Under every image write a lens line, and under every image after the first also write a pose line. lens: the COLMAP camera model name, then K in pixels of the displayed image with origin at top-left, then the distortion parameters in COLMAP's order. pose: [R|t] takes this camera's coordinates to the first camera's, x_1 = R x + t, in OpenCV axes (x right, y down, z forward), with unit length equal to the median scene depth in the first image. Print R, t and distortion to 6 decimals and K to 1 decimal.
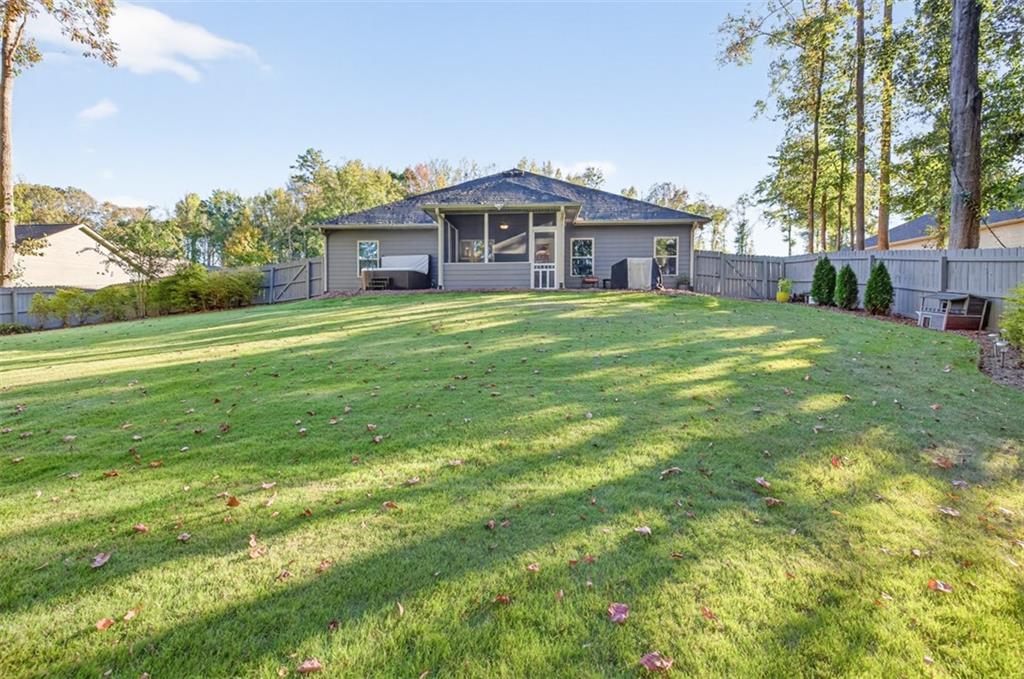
lens RADIAL K [[446.7, 0, 499.2], [0, 446.7, 317.1], [0, 0, 1]] dist [0.028206, 0.000044]
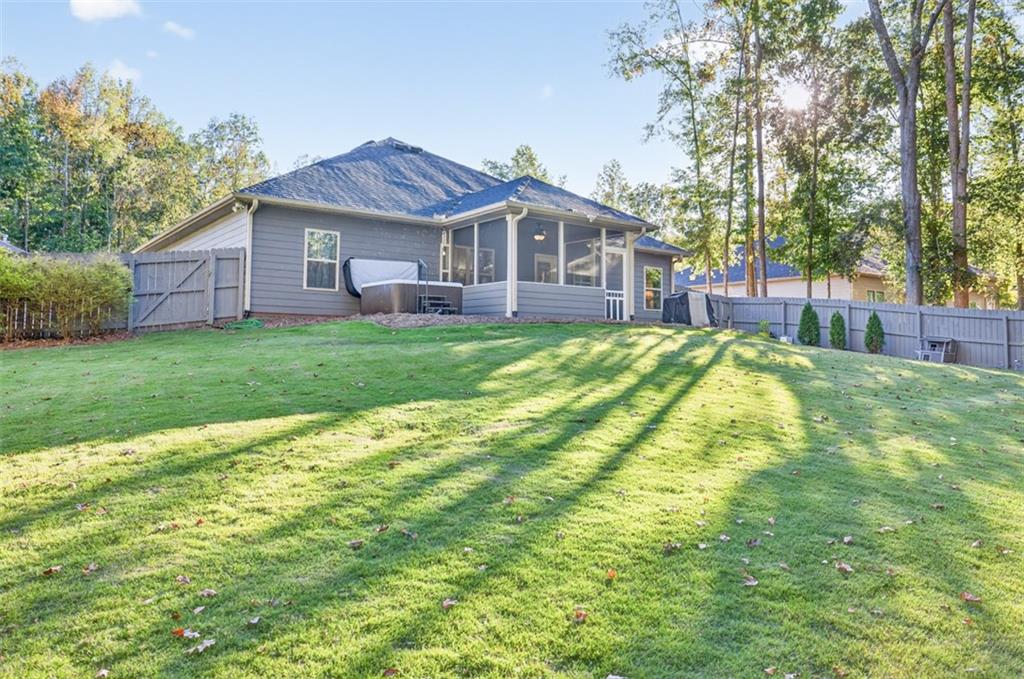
lens RADIAL K [[753.2, 0, 498.2], [0, 753.2, 318.6], [0, 0, 1]] dist [-0.028836, 0.104740]
pose [[0.765671, 0.036855, 0.642176, -0.905593], [0.004145, 0.998054, -0.062221, 0.010724], [-0.643219, 0.050302, 0.764028, 0.121450]]
